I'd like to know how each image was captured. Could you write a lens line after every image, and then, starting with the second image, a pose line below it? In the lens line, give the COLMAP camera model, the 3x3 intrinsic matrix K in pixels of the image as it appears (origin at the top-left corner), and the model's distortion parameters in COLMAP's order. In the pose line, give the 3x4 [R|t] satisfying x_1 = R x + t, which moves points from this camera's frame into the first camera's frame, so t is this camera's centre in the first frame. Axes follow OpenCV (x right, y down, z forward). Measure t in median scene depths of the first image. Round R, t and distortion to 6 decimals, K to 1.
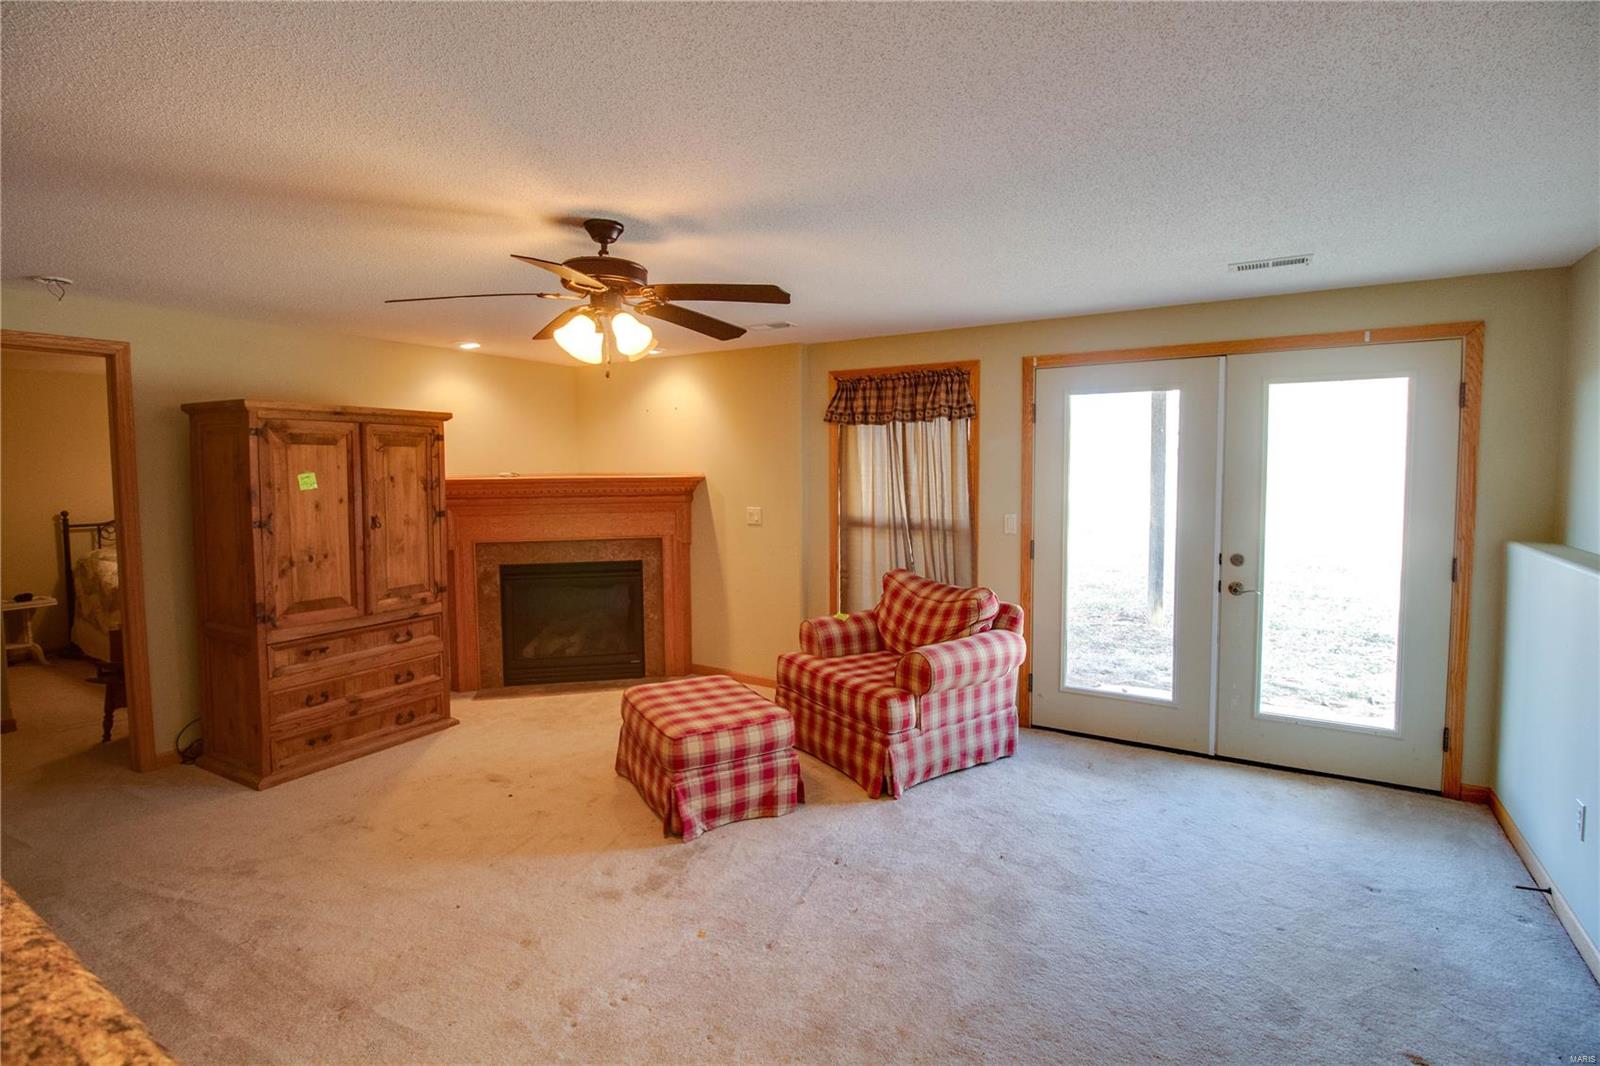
lens RADIAL K [[760.2, 0, 807.6], [0, 760.2, 523.7], [0, 0, 1]] dist [-0.013209, -0.003256]
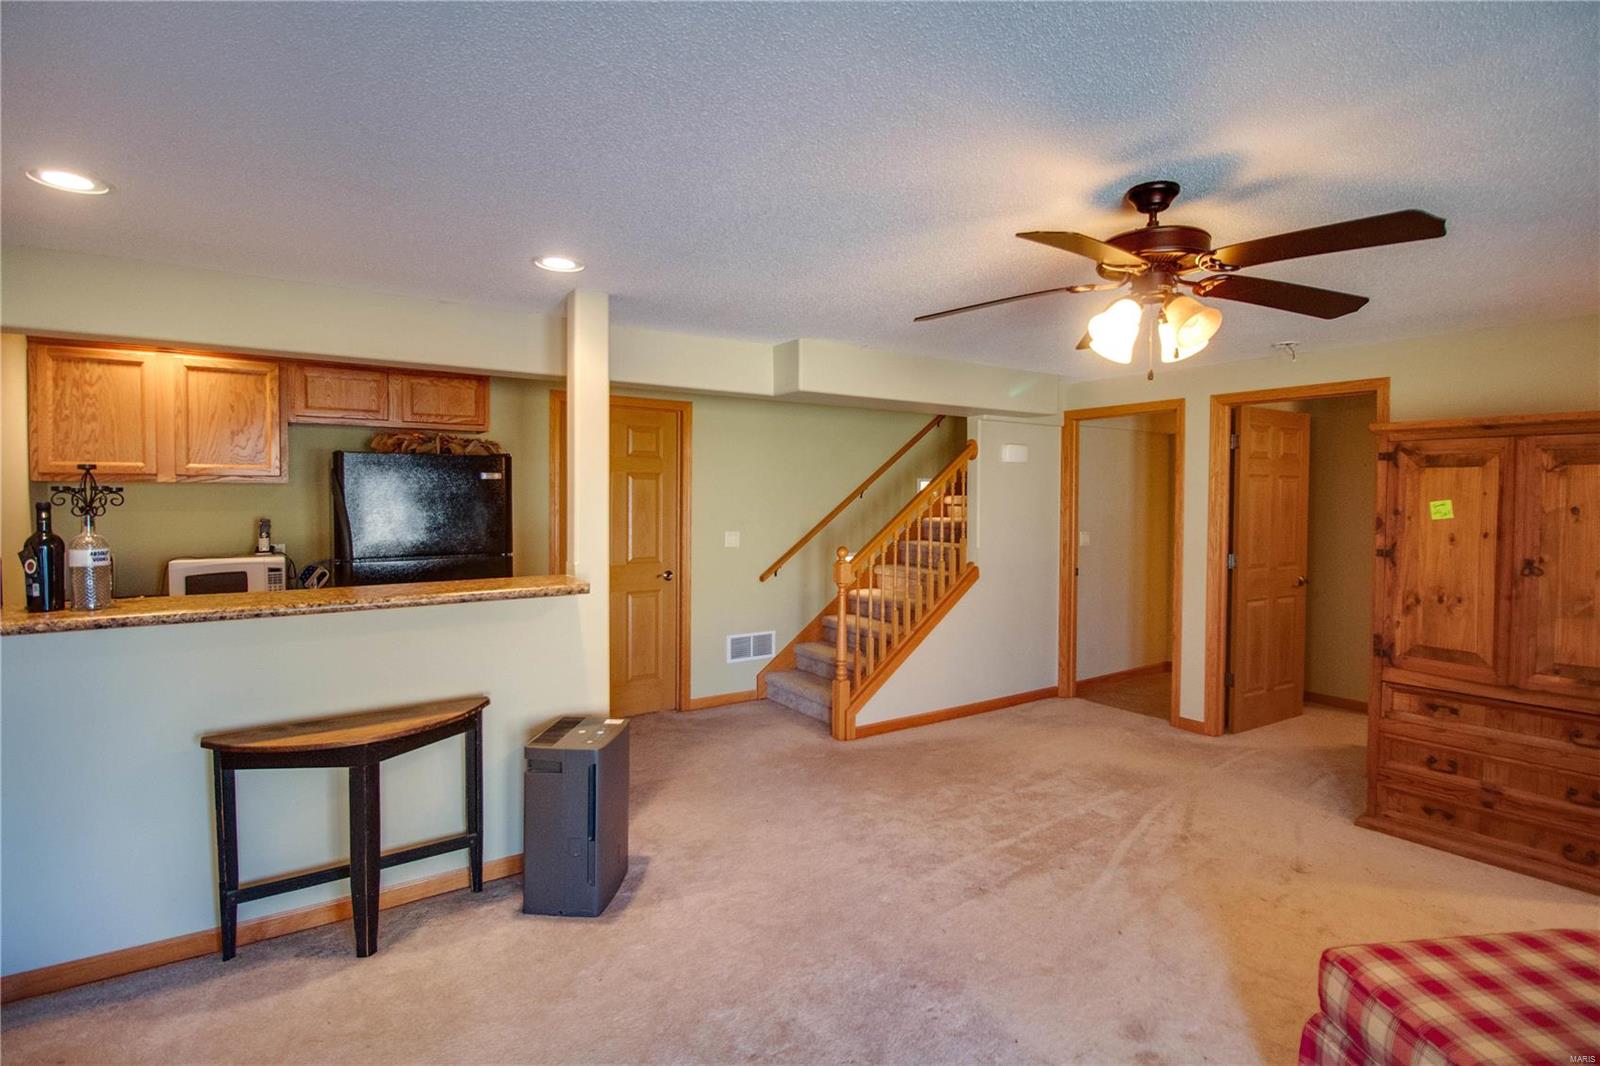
lens RADIAL K [[760.2, 0, 808.2], [0, 760.2, 525.7], [0, 0, 1]] dist [-0.013209, -0.003256]
pose [[-0.417638, 0.039452, -0.907757, 0.412618], [-0.067341, 0.994965, 0.074224, -0.051930], [0.906115, 0.092128, -0.412878, 0.685170]]
